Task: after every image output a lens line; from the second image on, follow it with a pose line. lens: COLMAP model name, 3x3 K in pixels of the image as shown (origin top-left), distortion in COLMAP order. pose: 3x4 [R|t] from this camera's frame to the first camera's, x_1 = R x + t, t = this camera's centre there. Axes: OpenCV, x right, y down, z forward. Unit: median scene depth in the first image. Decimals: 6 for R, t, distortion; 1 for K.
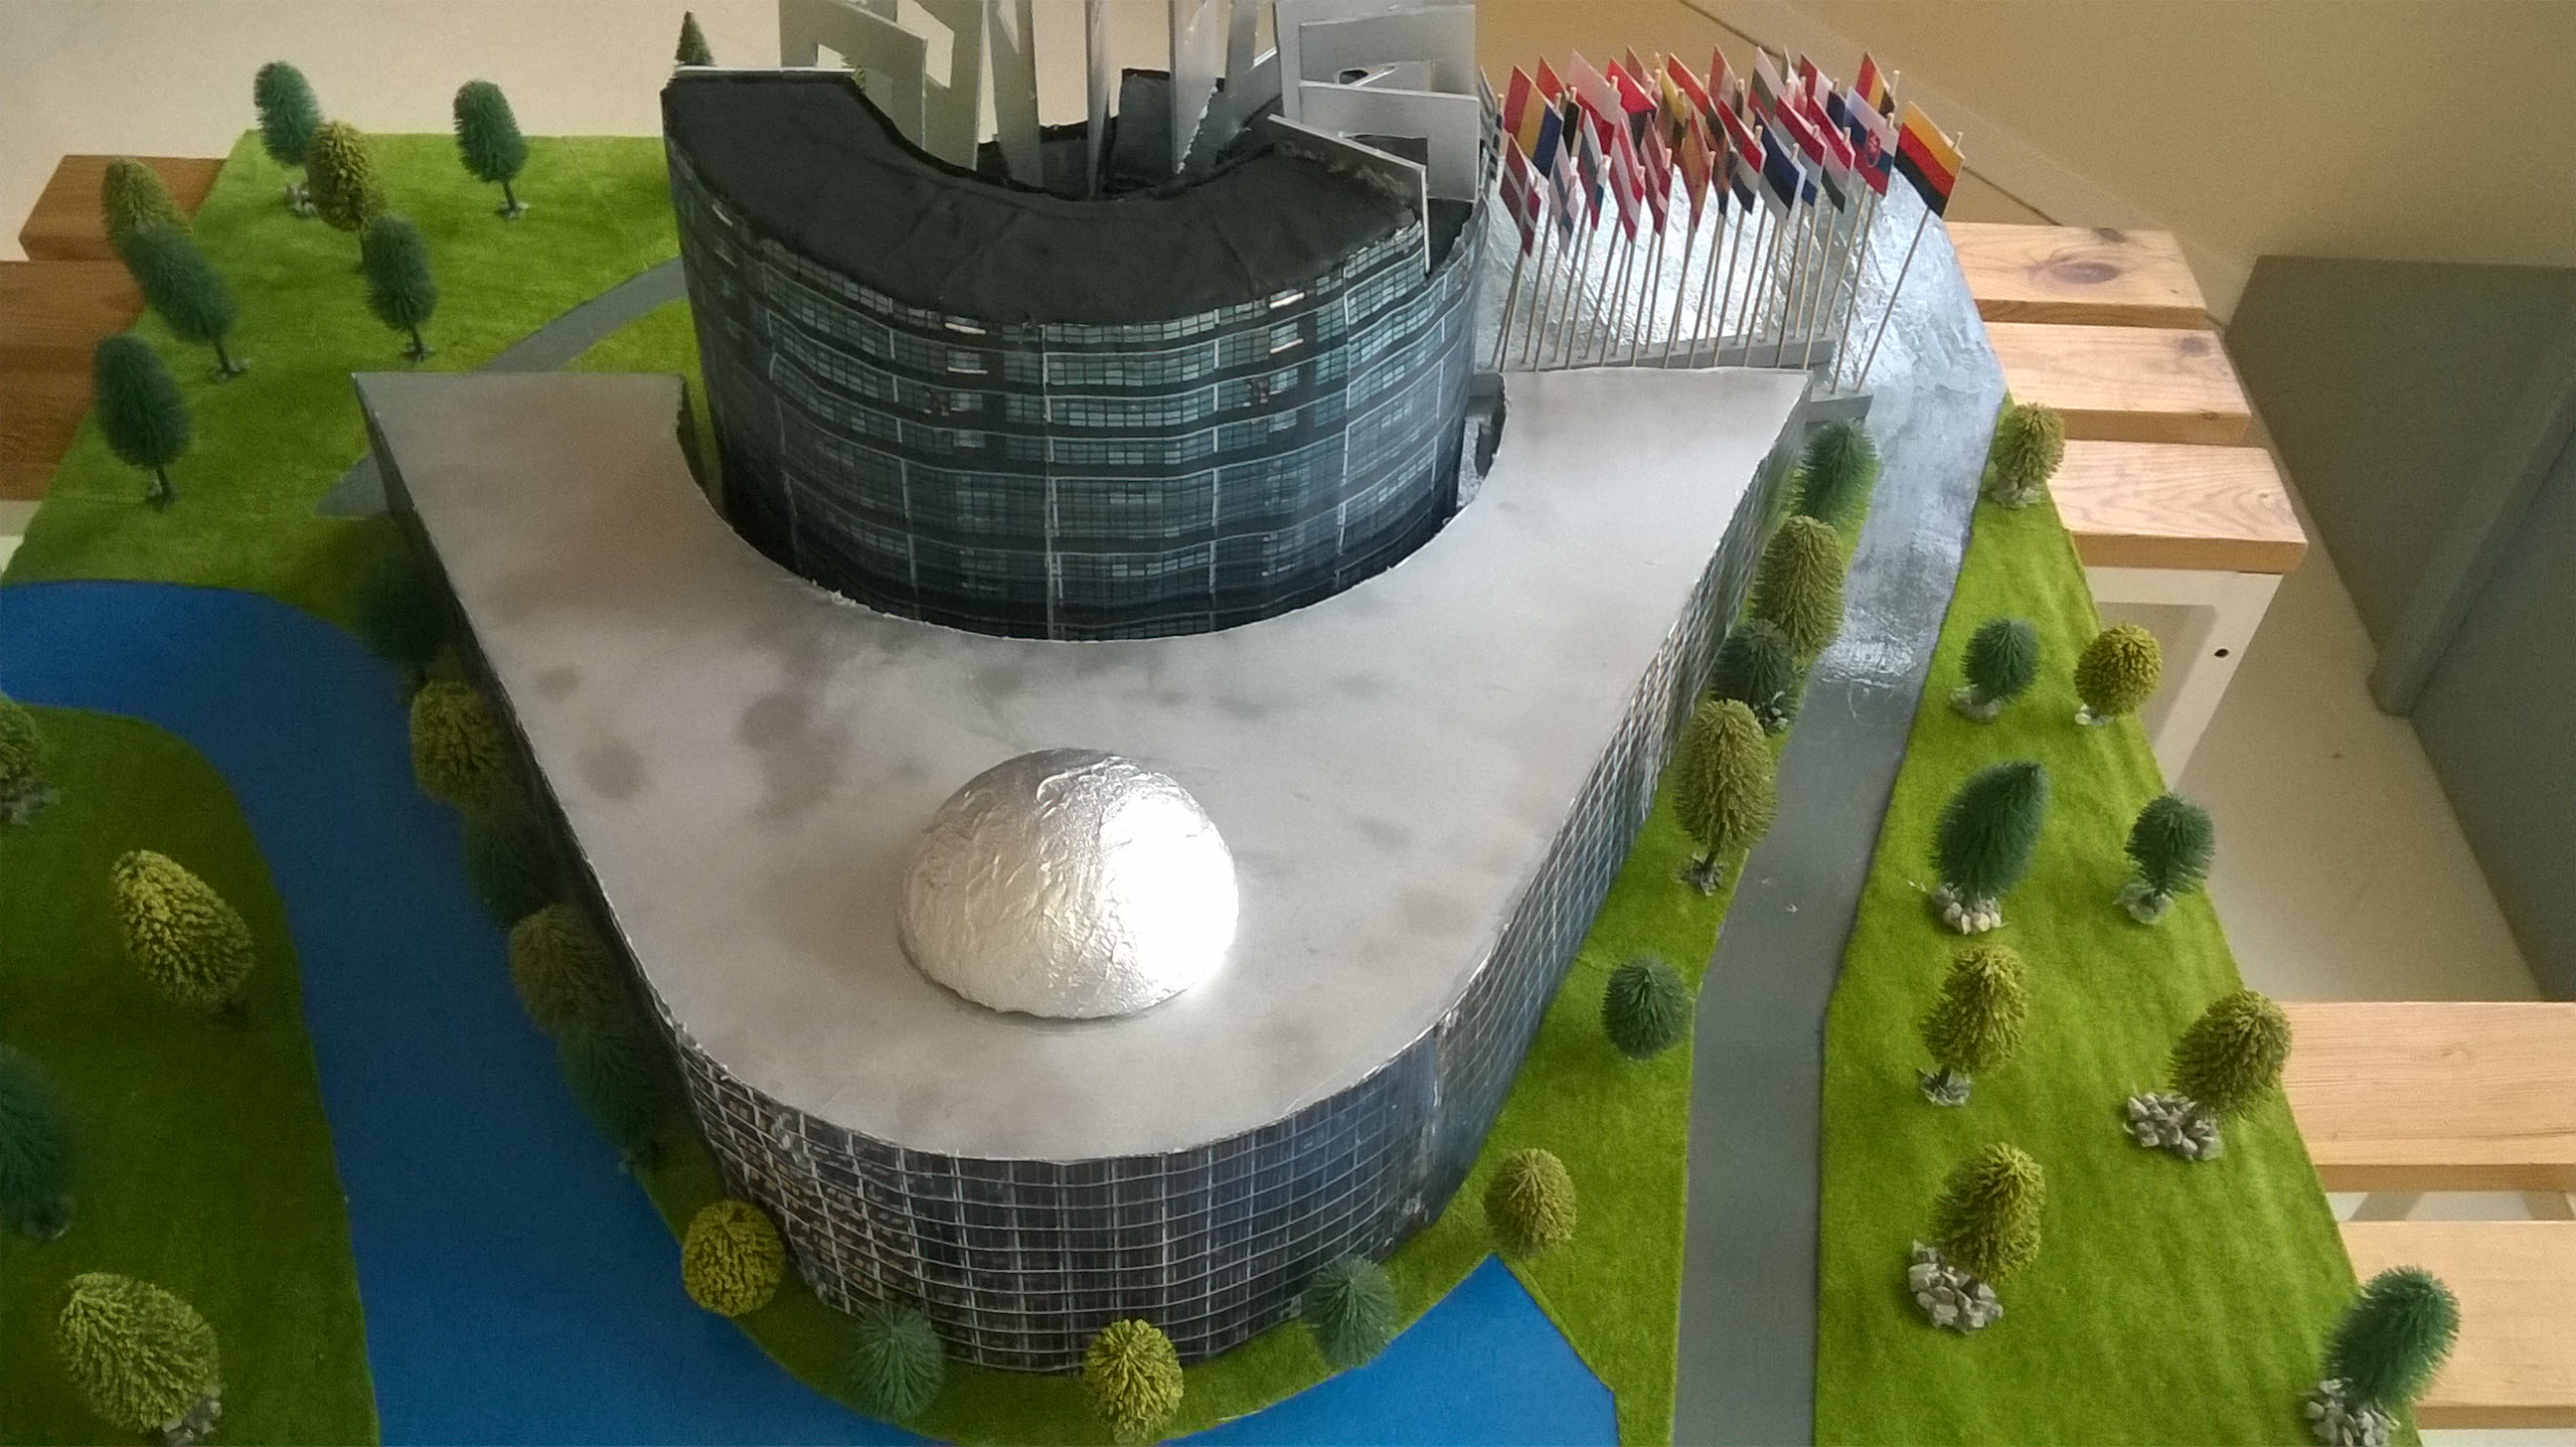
lens RADIAL K [[2059.0, 0, 1288.0], [0, 2059.0, 723.5], [0, 0, 1]] dist [0.073383, -0.001741]
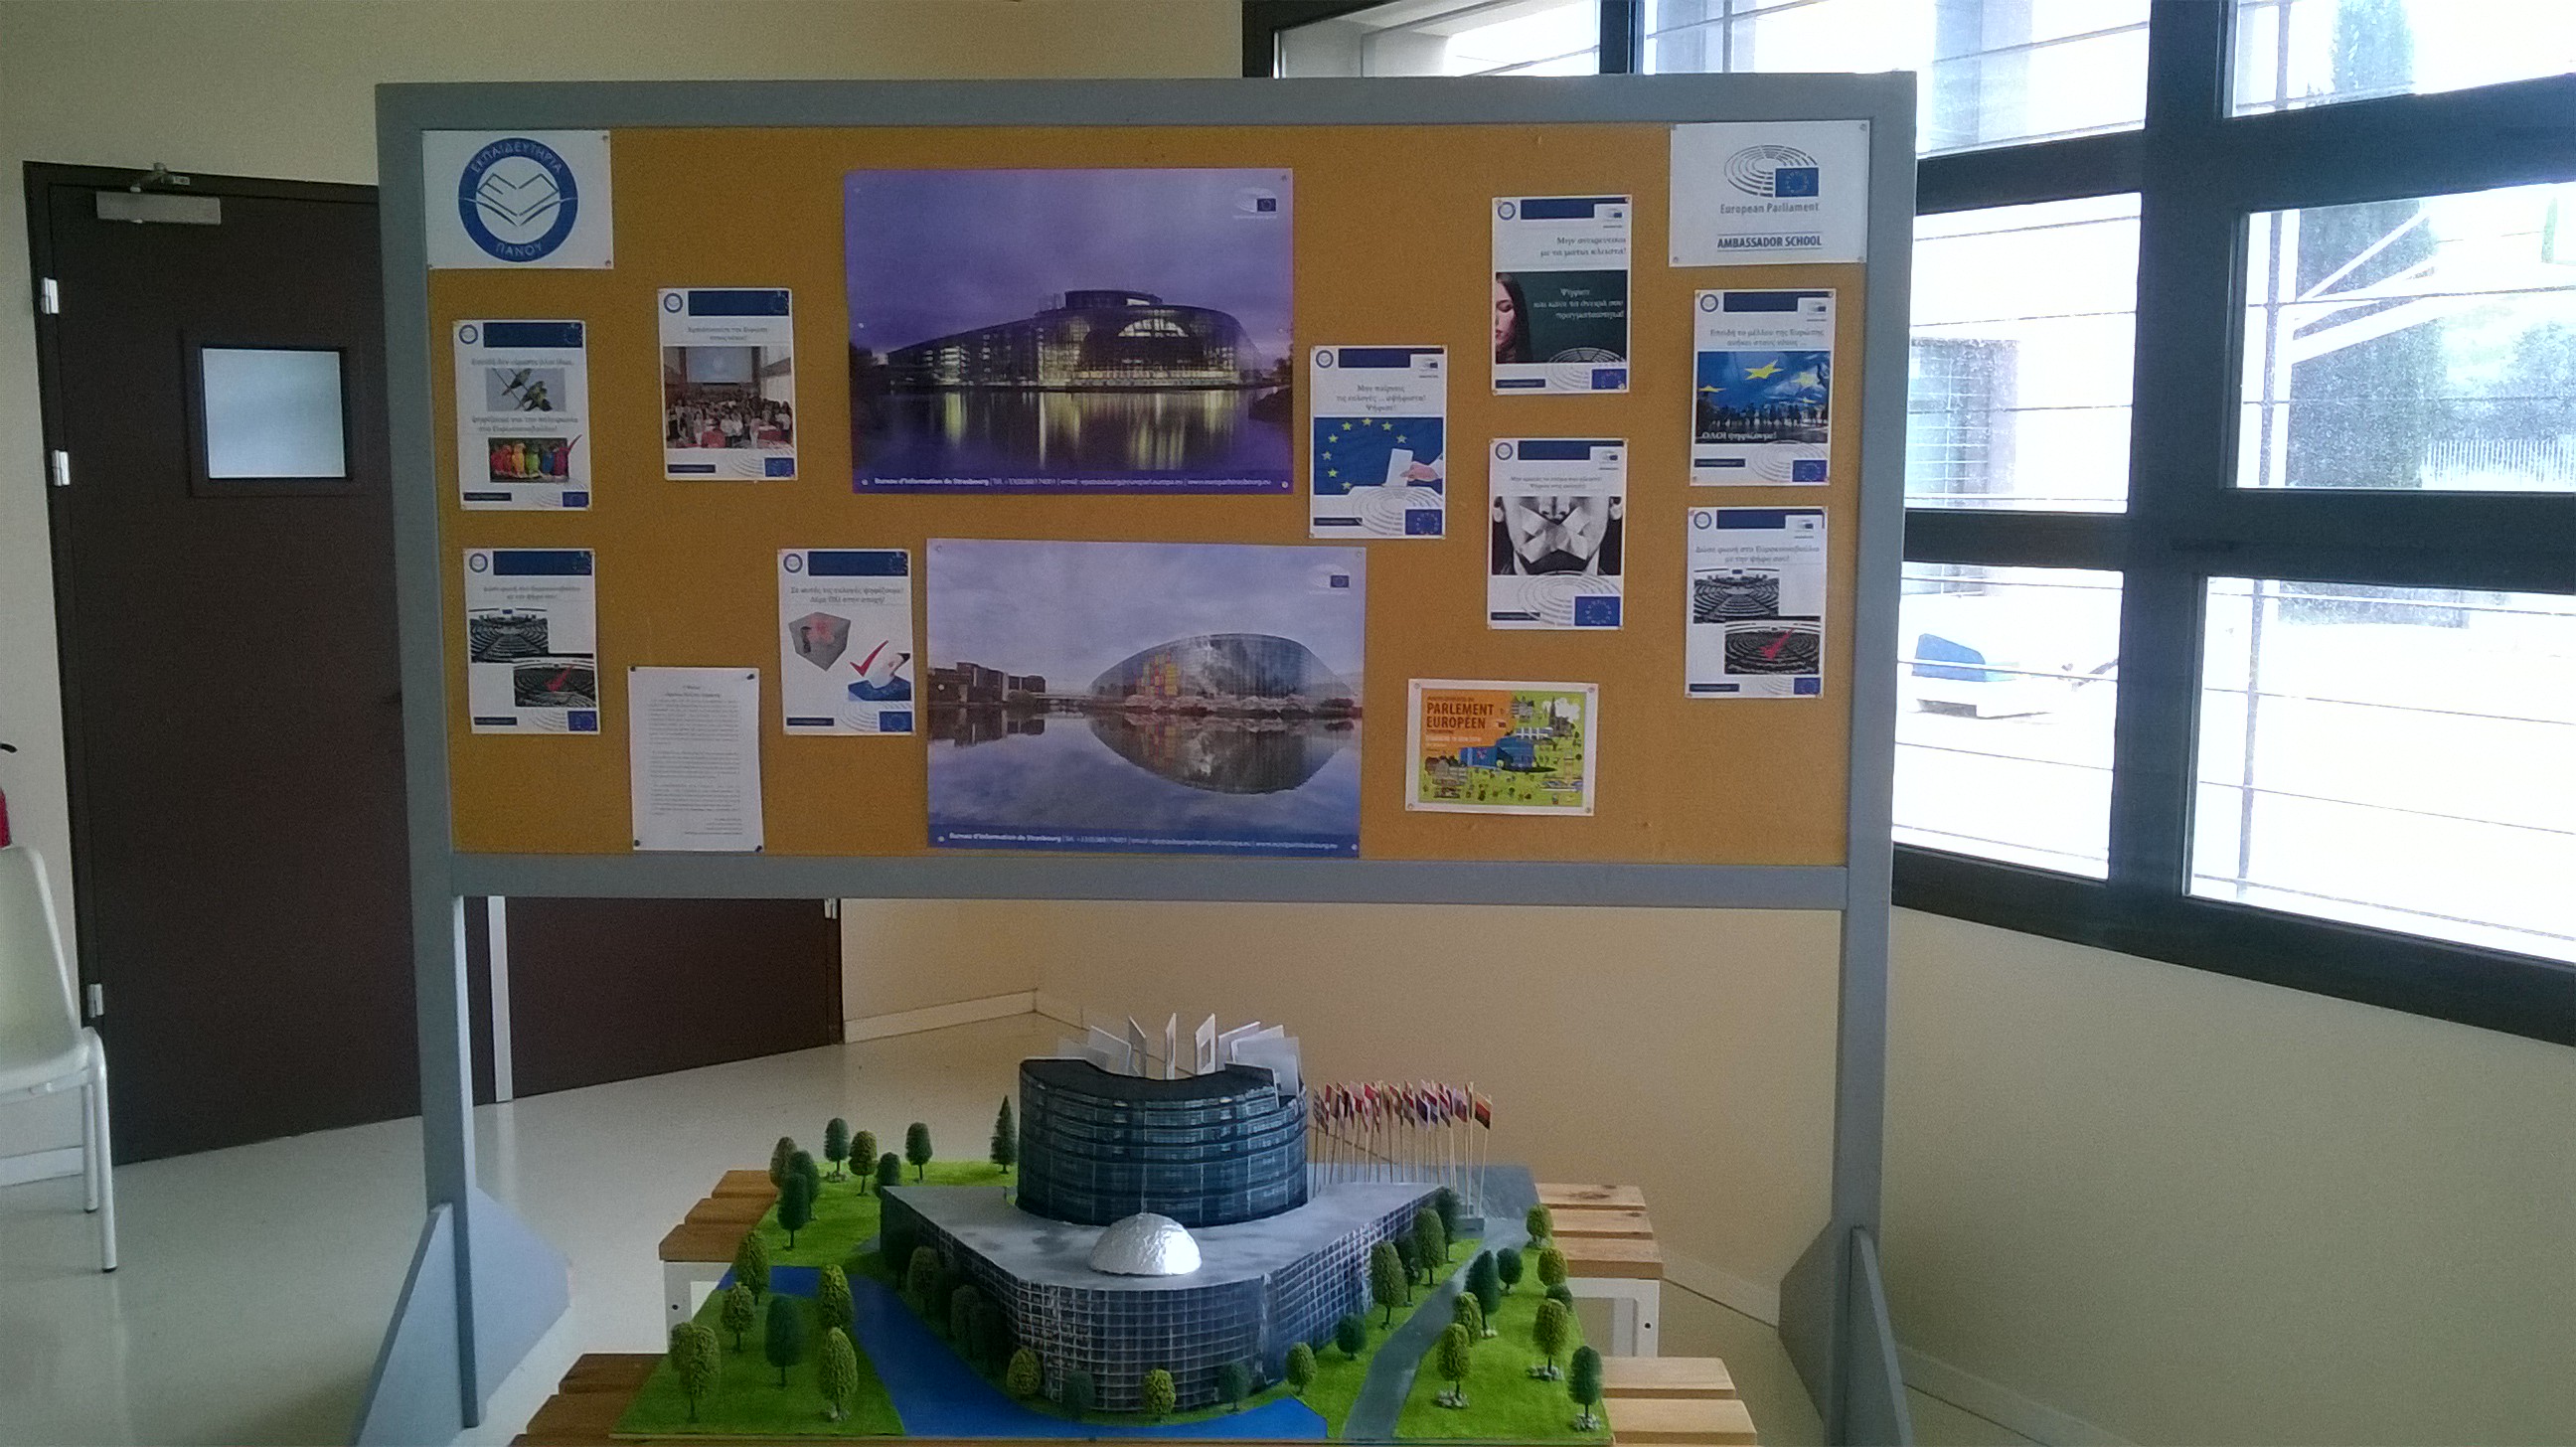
lens RADIAL K [[2059.0, 0, 1288.0], [0, 2059.0, 723.5], [0, 0, 1]] dist [0.073383, -0.001741]
pose [[0.999090, -0.024657, -0.034793, 0.204851], [-0.004481, 0.750669, -0.660664, 1.350029], [0.042408, 0.660219, 0.749875, -1.600723]]
